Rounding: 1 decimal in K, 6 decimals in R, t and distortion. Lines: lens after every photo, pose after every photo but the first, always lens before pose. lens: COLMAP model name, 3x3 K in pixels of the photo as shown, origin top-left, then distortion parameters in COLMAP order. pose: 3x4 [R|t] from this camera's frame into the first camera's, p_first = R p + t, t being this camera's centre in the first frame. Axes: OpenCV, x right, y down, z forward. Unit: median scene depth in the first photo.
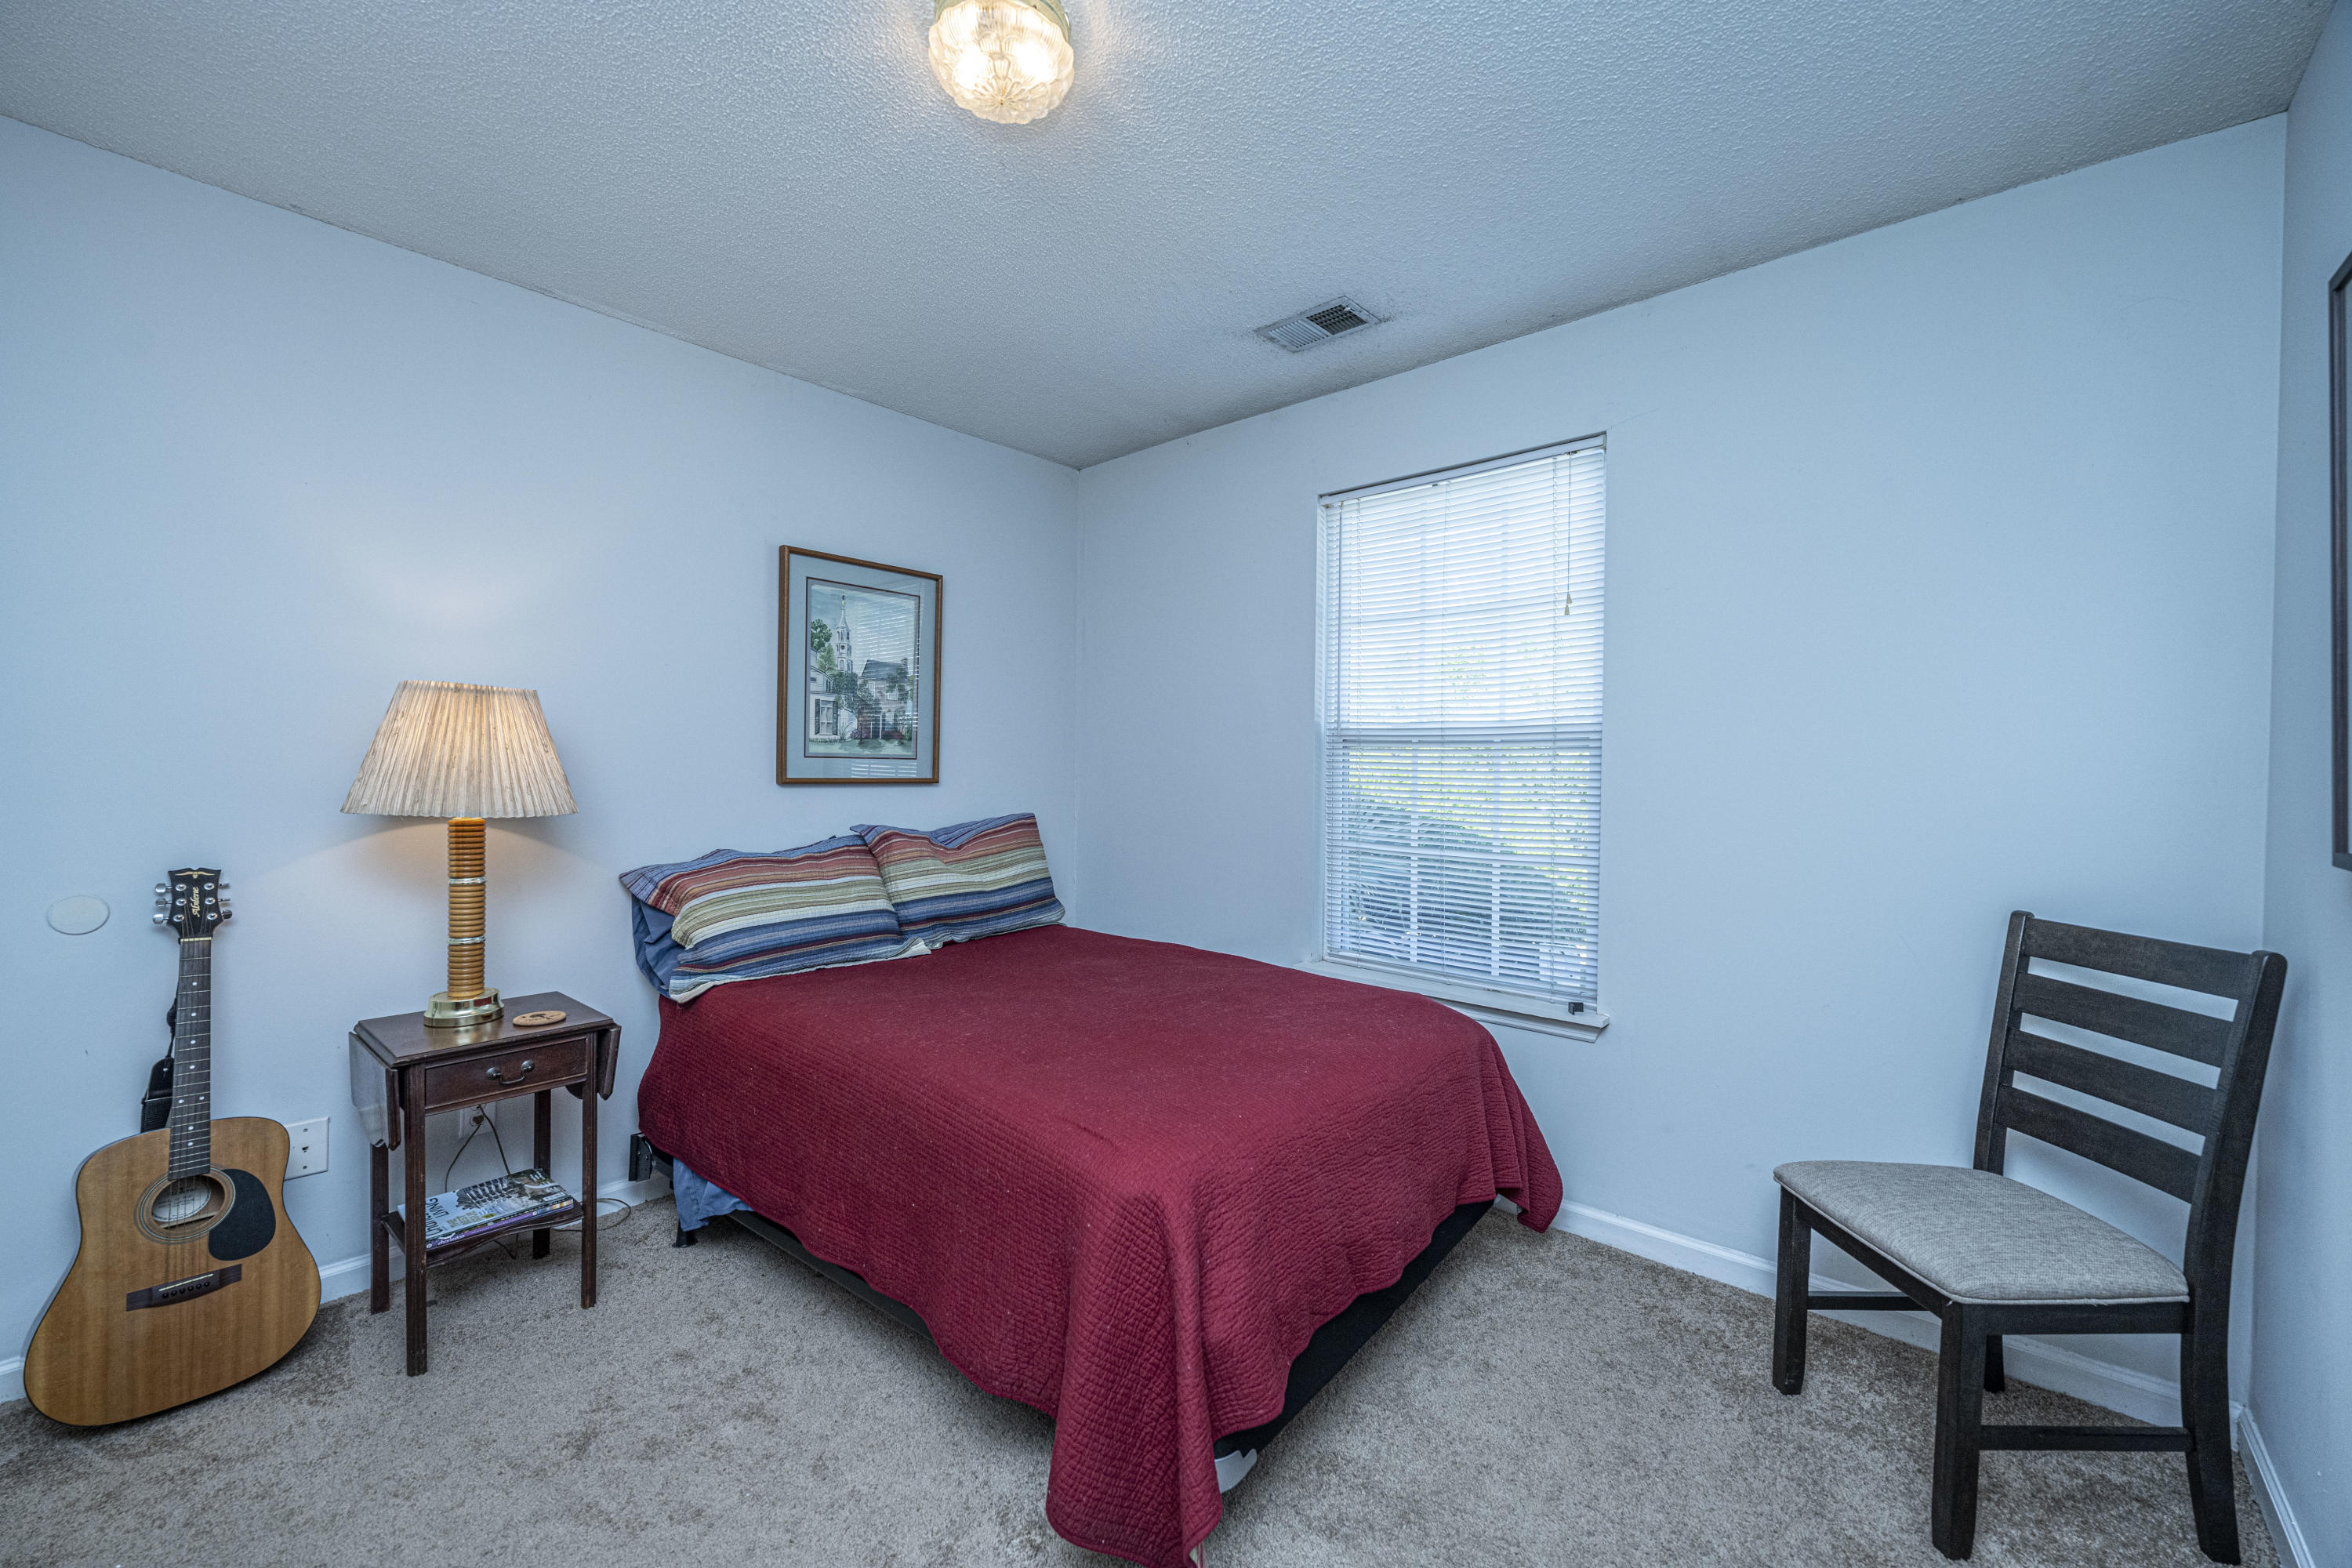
lens RADIAL K [[951.5, 0, 1172.5], [0, 951.5, 769.1], [0, 0, 1]] dist [-0.001546, 0.000508]
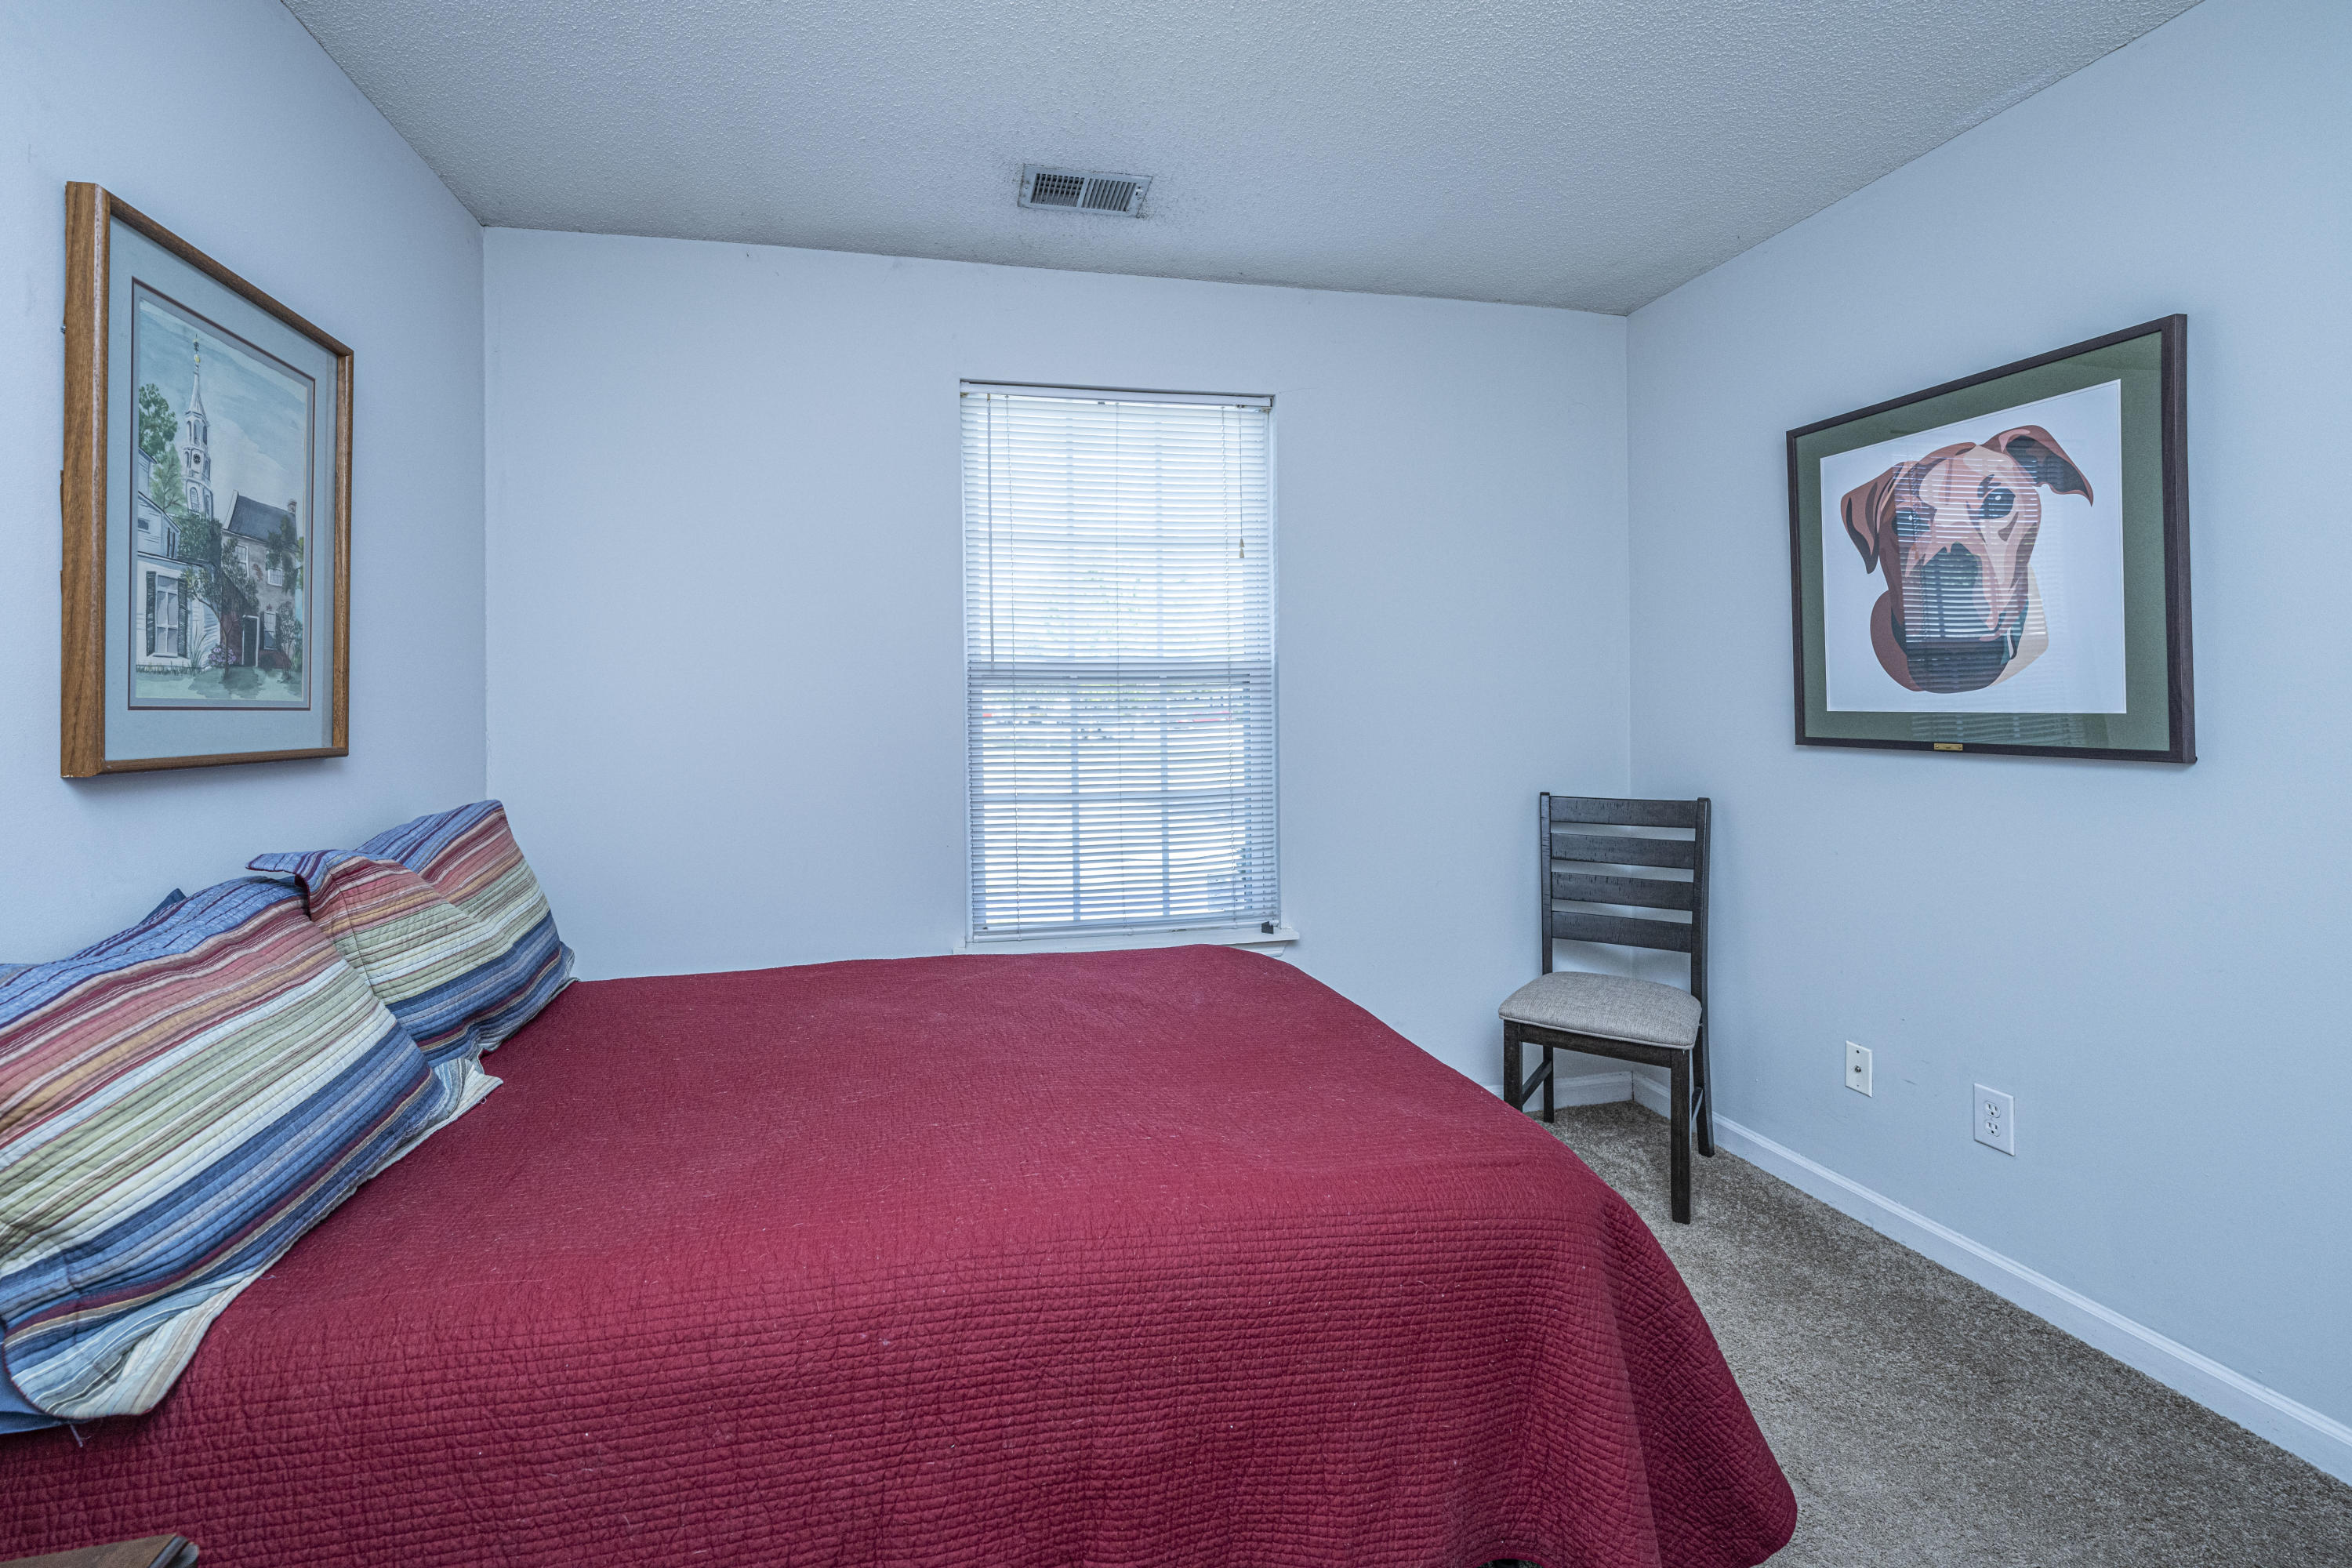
lens RADIAL K [[999.1, 0, 1169.5], [0, 999.1, 687.0], [0, 0, 1]] dist [-0.000842, 0.000254]
pose [[0.579855, -0.003479, 0.814712, -0.466340], [0.021854, 0.999697, -0.011285, -0.007327], [-0.814427, 0.024348, 0.579756, 0.369573]]
